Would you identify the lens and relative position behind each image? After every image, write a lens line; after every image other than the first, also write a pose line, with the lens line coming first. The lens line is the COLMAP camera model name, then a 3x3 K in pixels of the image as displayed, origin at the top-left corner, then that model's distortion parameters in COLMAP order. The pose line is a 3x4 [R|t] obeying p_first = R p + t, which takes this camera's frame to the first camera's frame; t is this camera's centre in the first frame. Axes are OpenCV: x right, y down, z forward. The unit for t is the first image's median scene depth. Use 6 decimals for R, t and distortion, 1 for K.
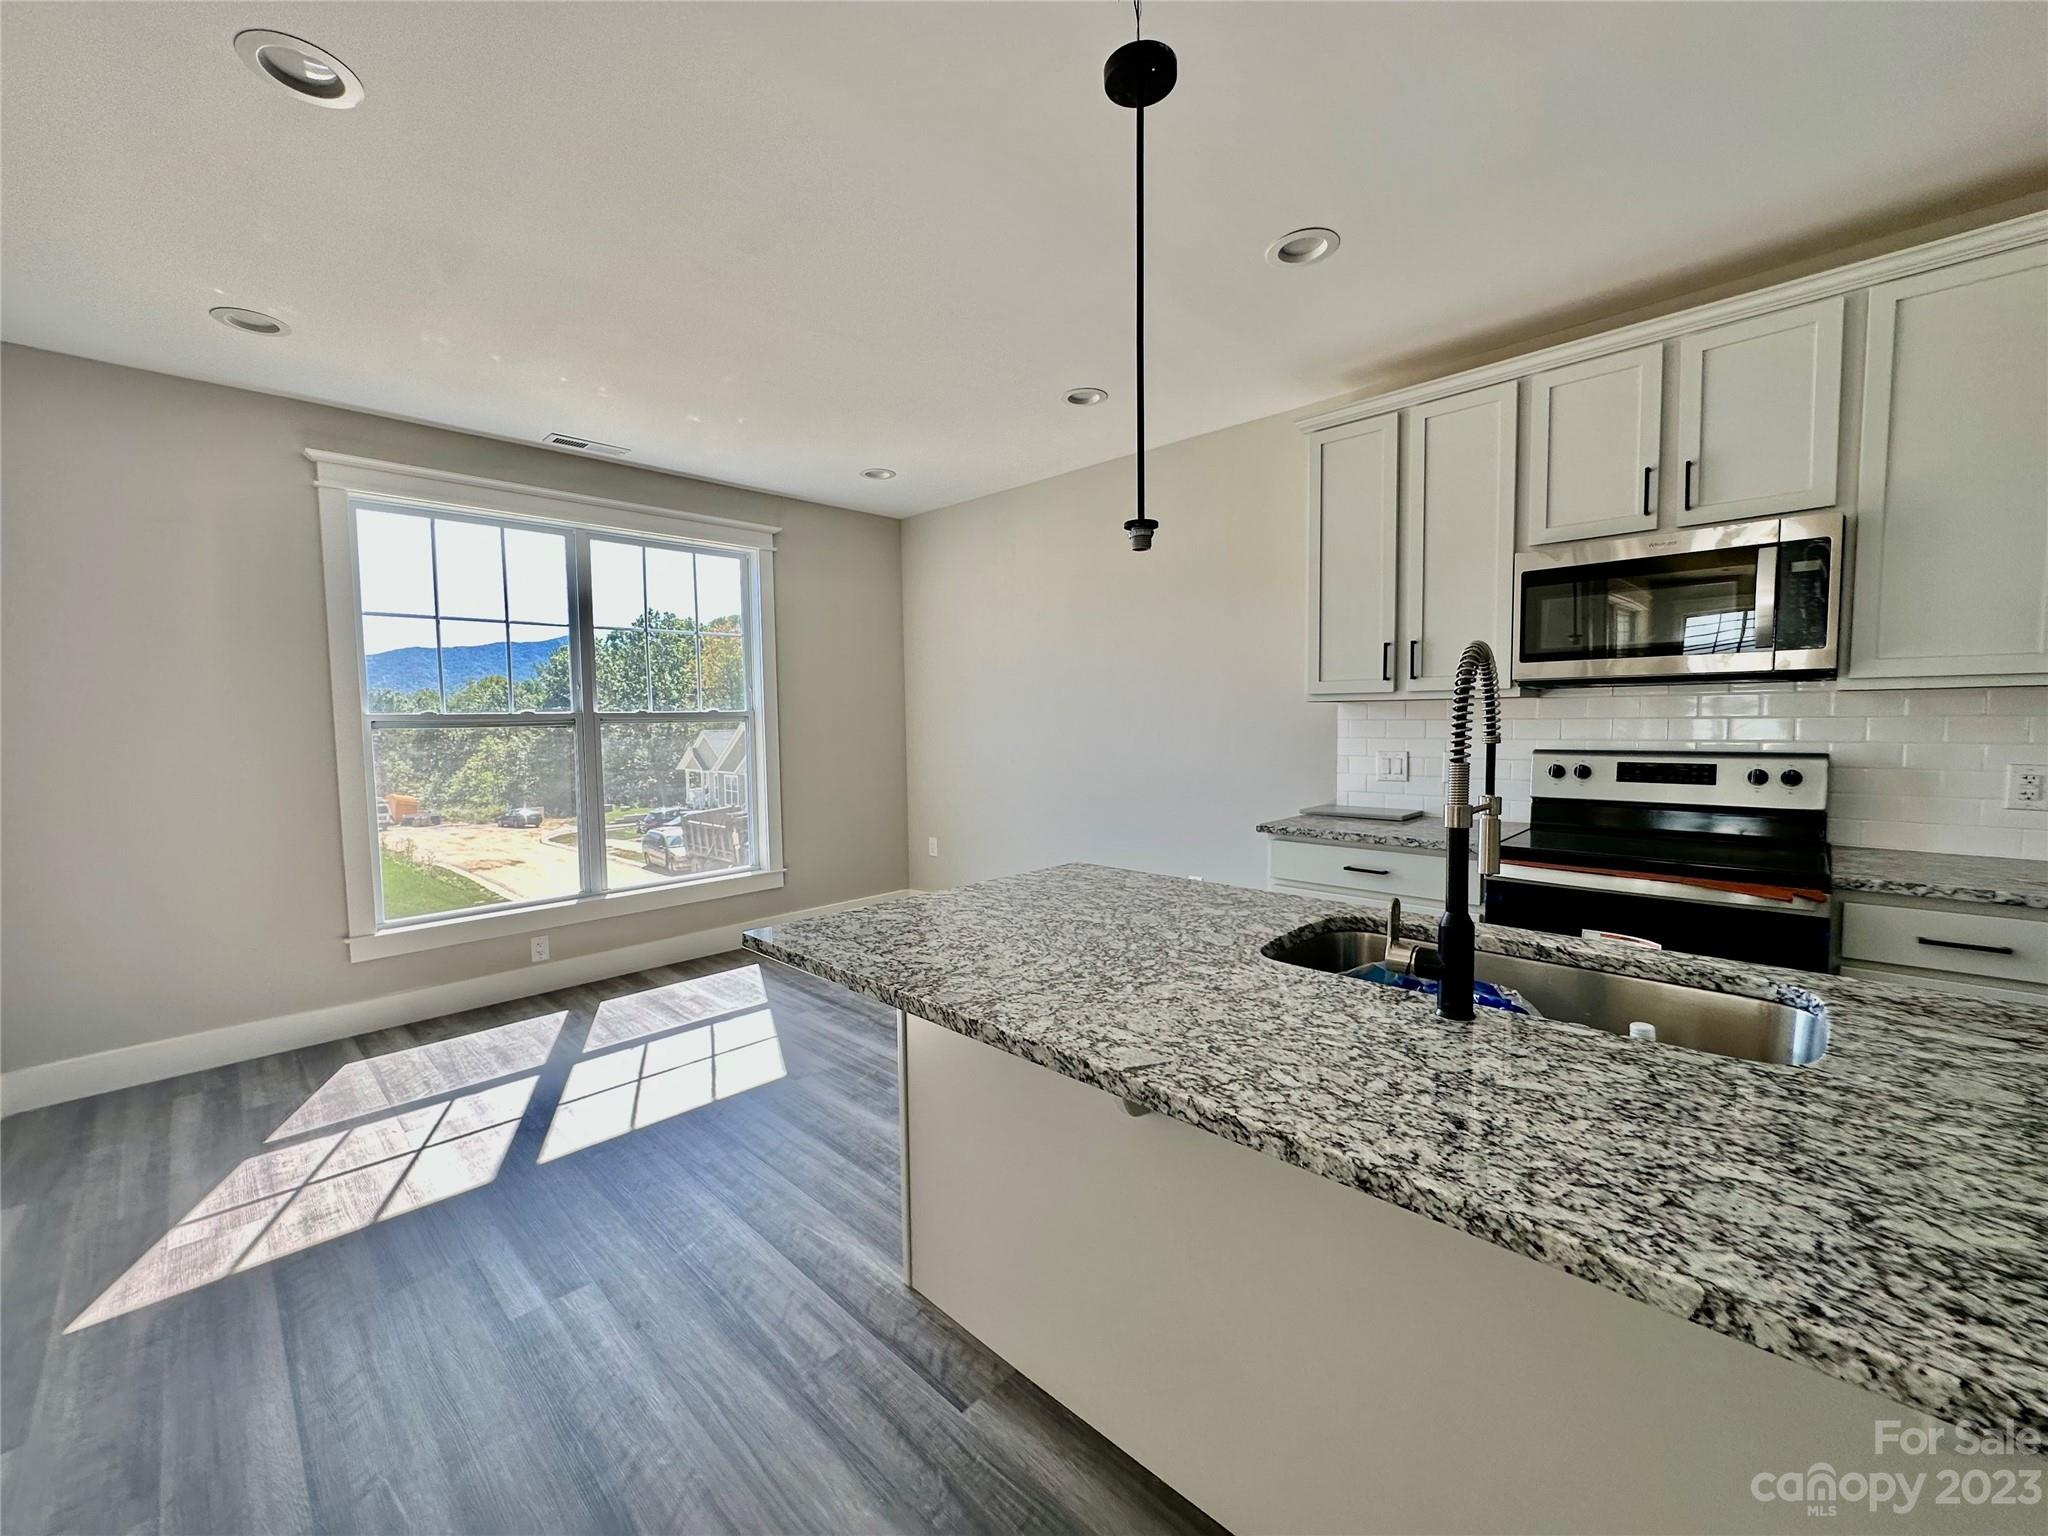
lens RADIAL K [[817.8, 0, 1024.0], [0, 817.8, 768.0], [0, 0, 1]] dist [-0.001938, 0.000705]
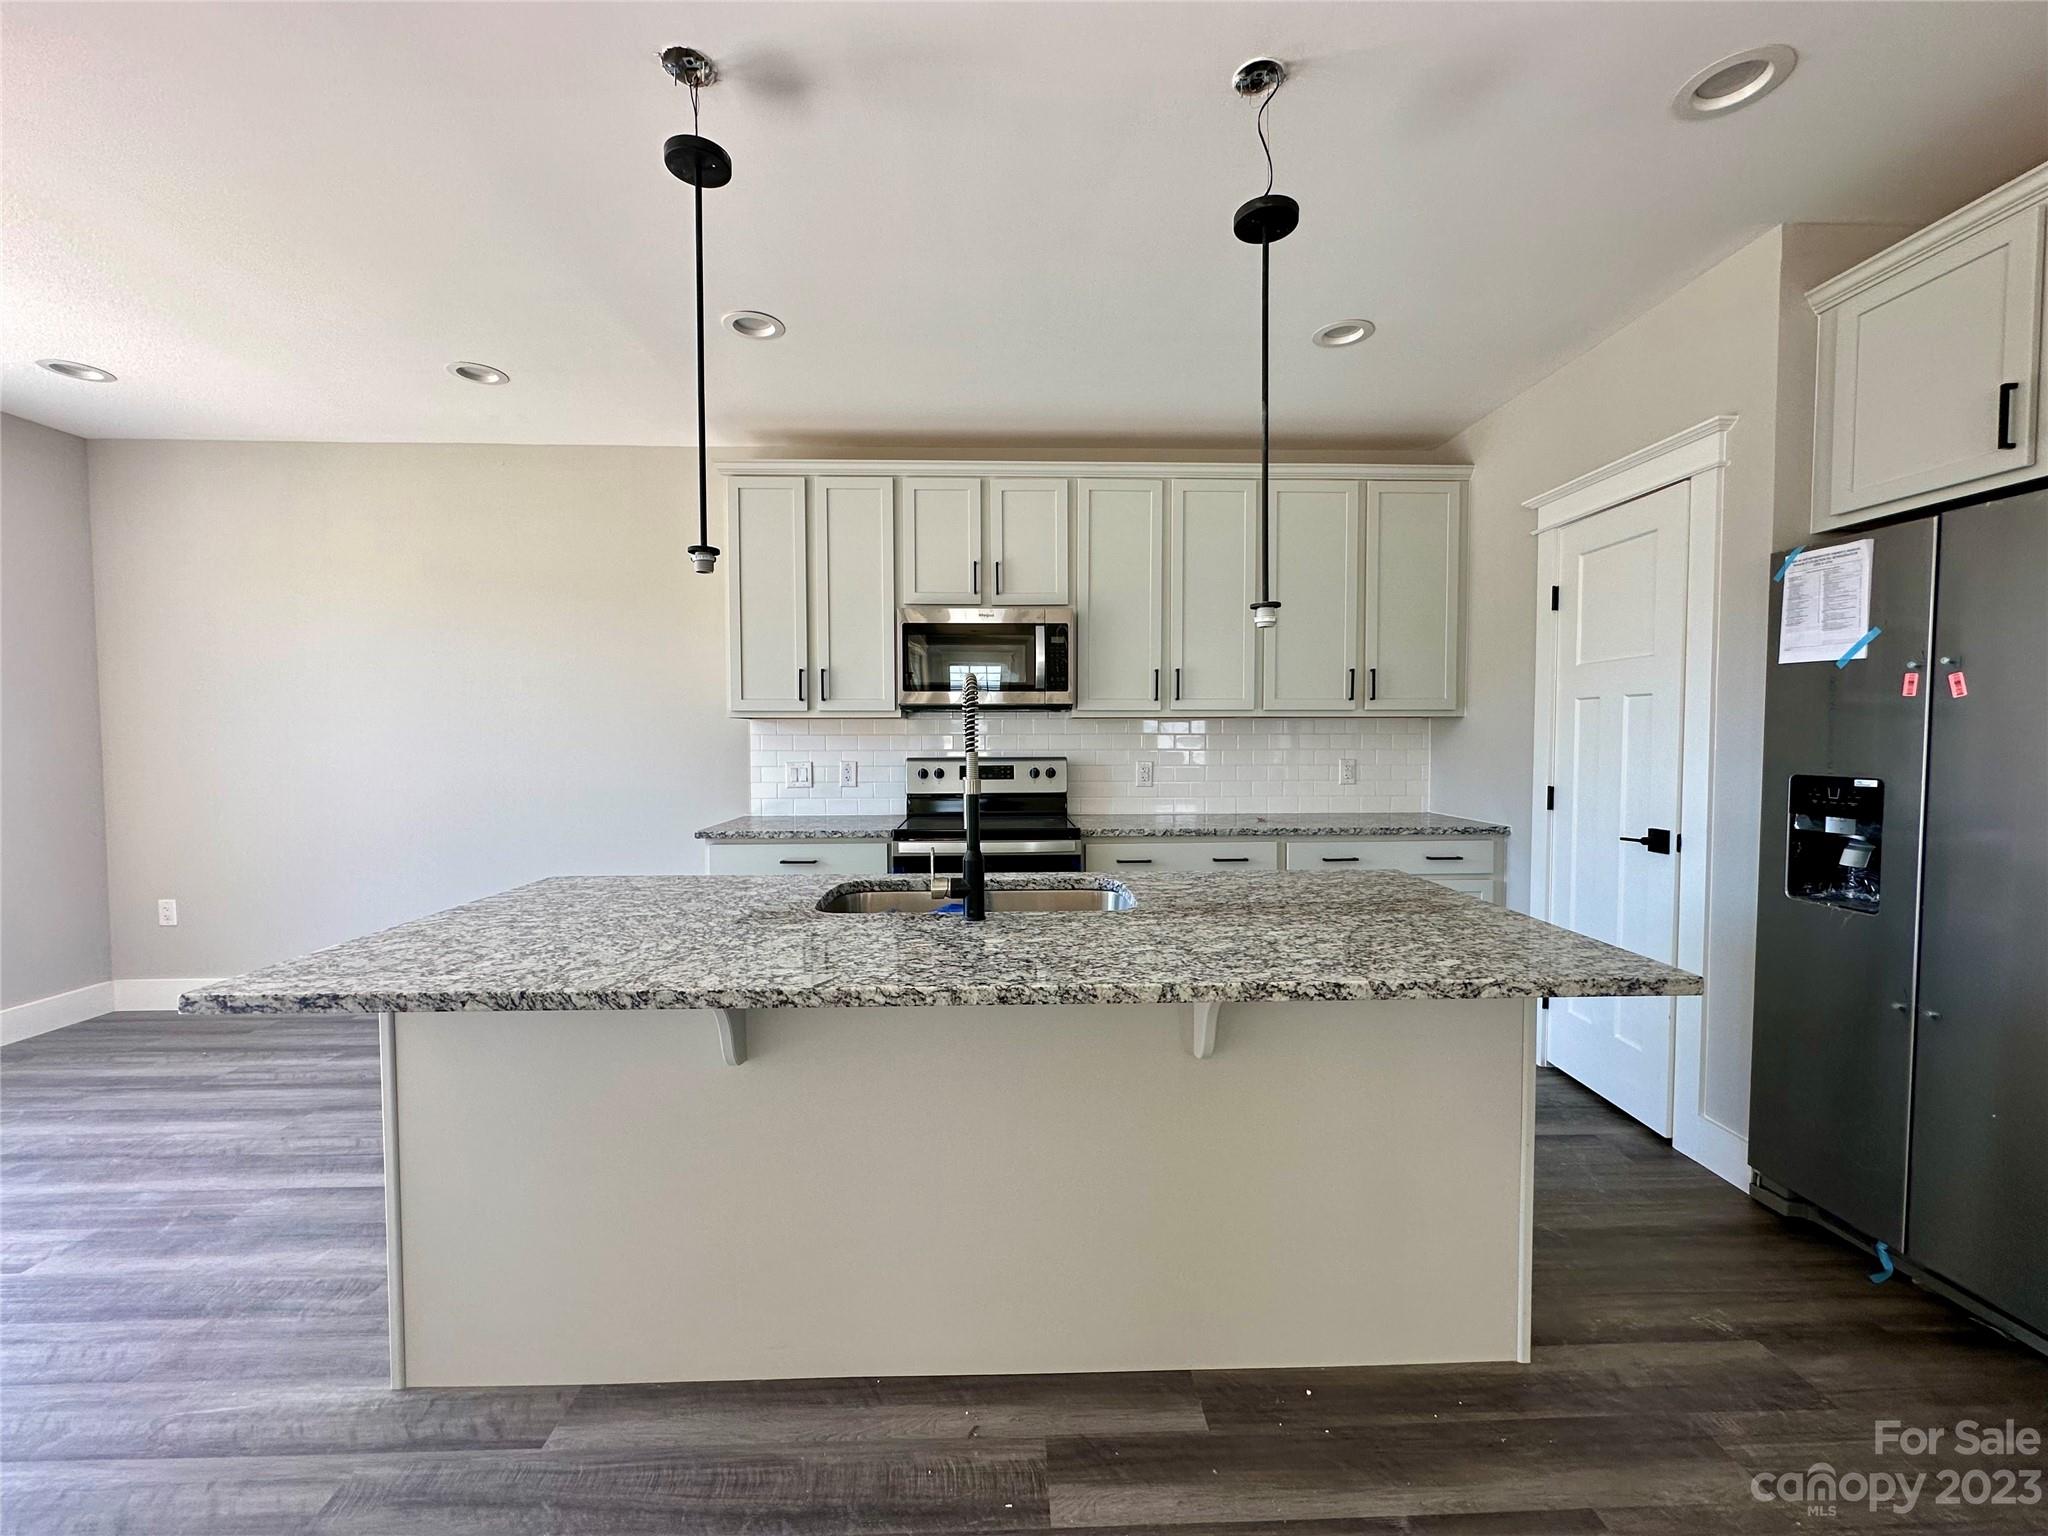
lens RADIAL K [[817.8, 0, 1024.0], [0, 817.8, 768.0], [0, 0, 1]] dist [-0.001938, 0.000705]
pose [[0.694582, -0.017043, 0.719211, -0.201253], [0.038333, 0.999176, -0.013343, 0.019207], [-0.718391, 0.036838, 0.694663, -0.051583]]
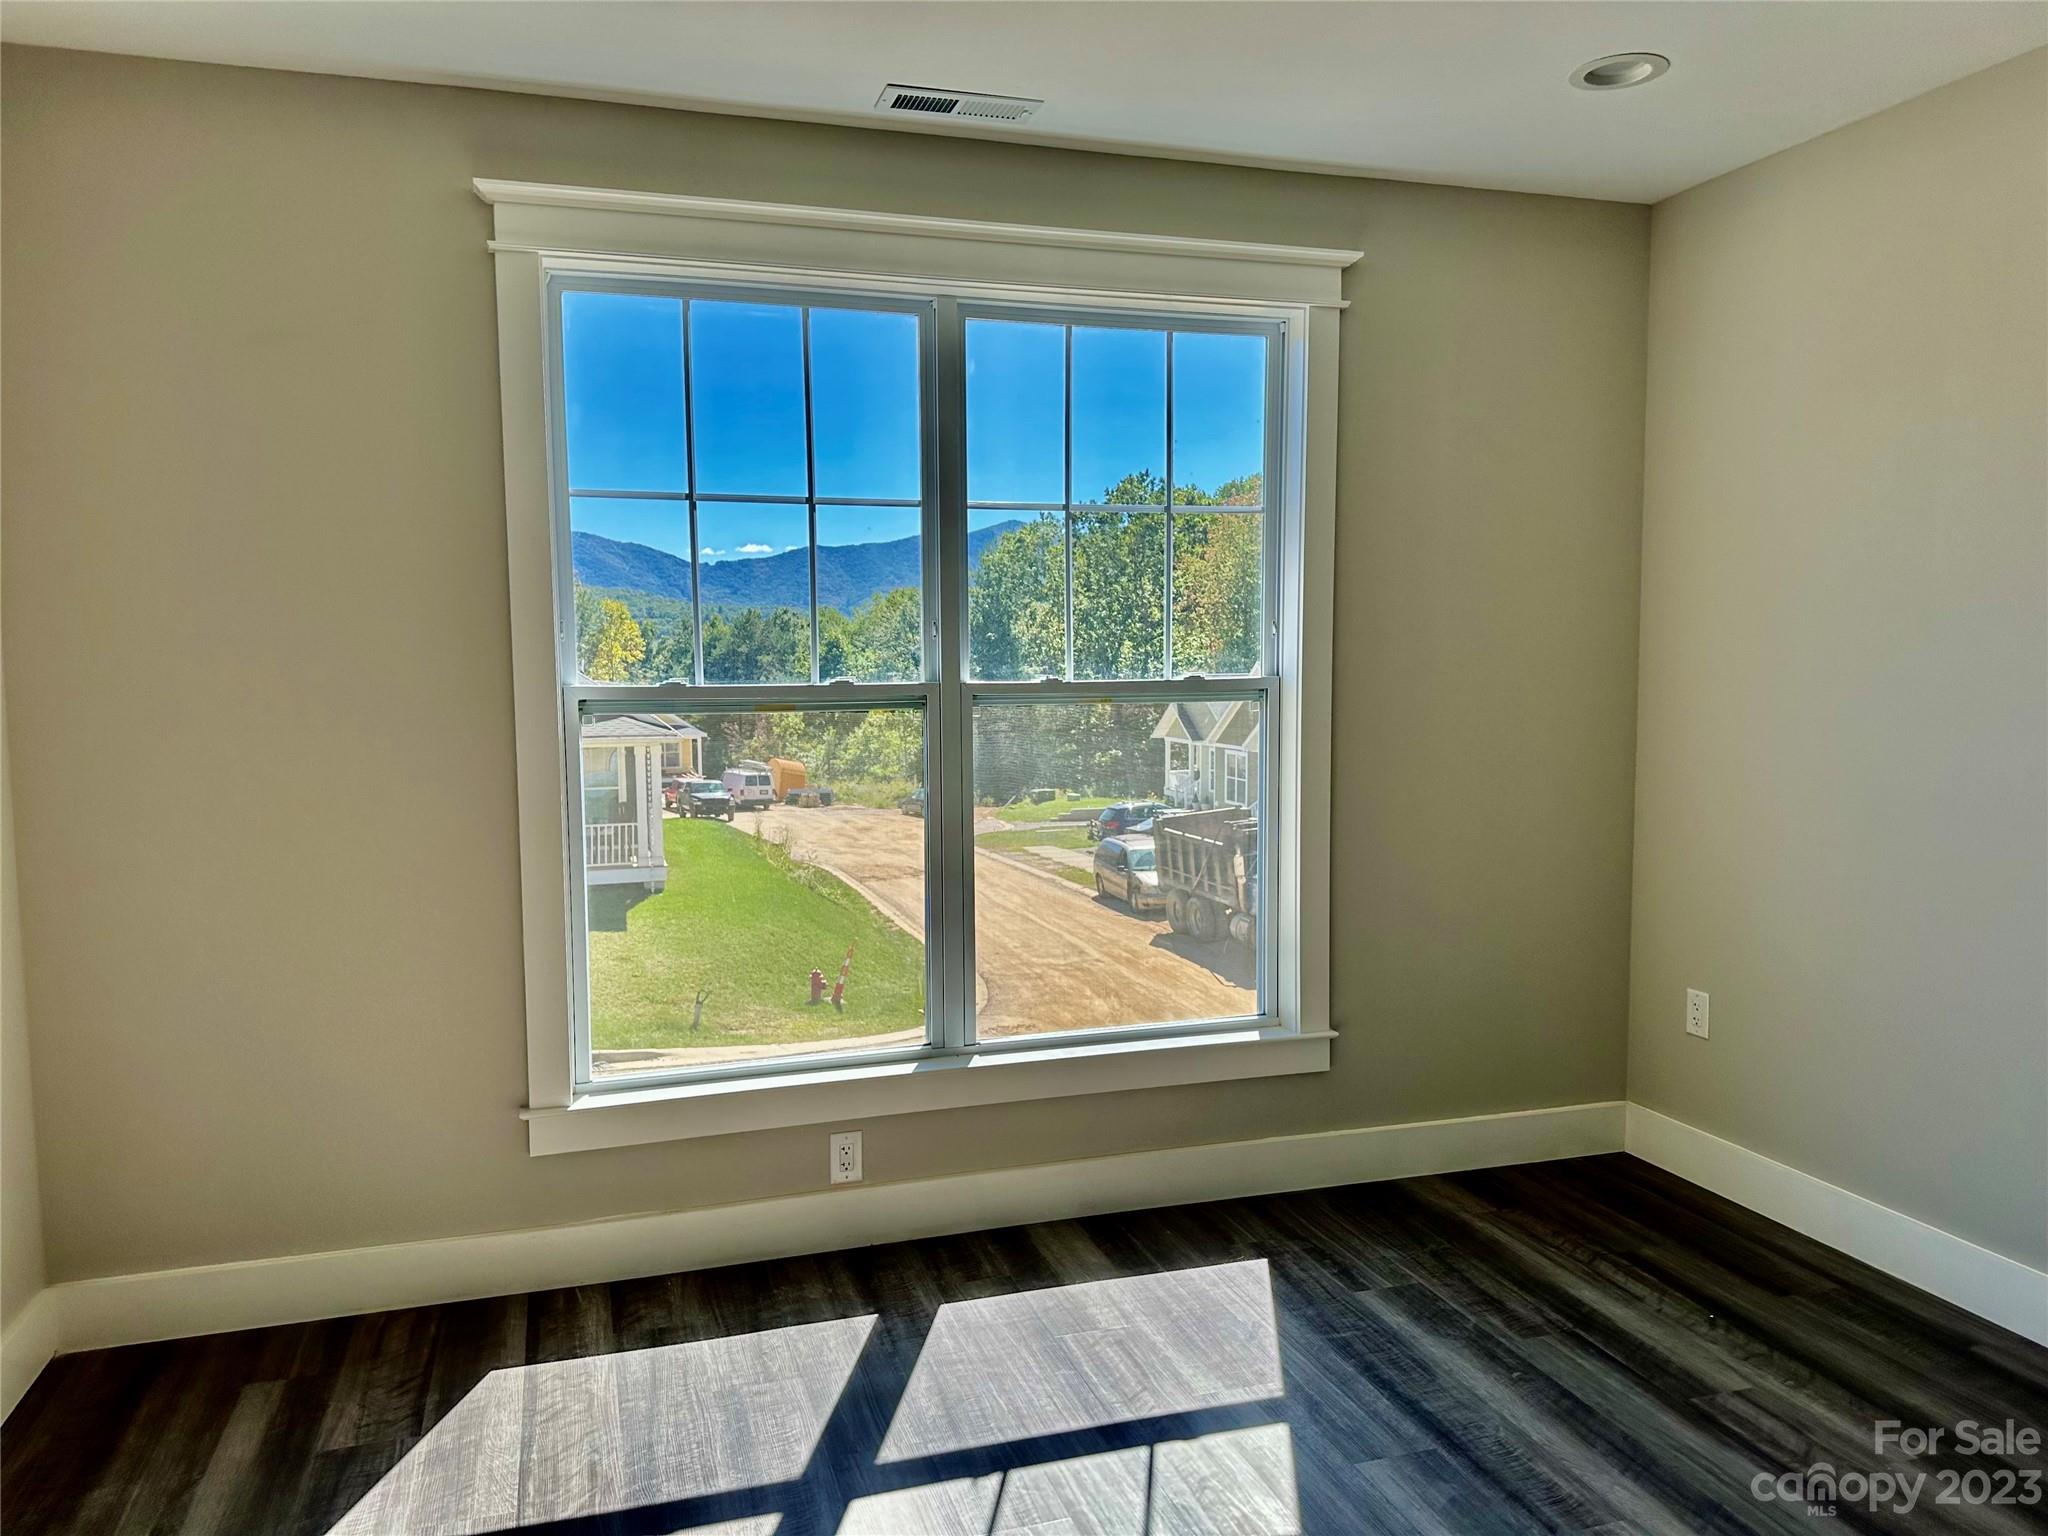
lens RADIAL K [[1430.2, 0, 1020.8], [0, 1430.2, 776.5], [0, 0, 1]] dist [0.080649, -0.100330]
pose [[0.879500, 0.048561, -0.473414, -0.138808], [-0.036496, 0.998733, 0.034643, -0.066083], [0.474497, -0.013191, 0.880159, 0.412615]]
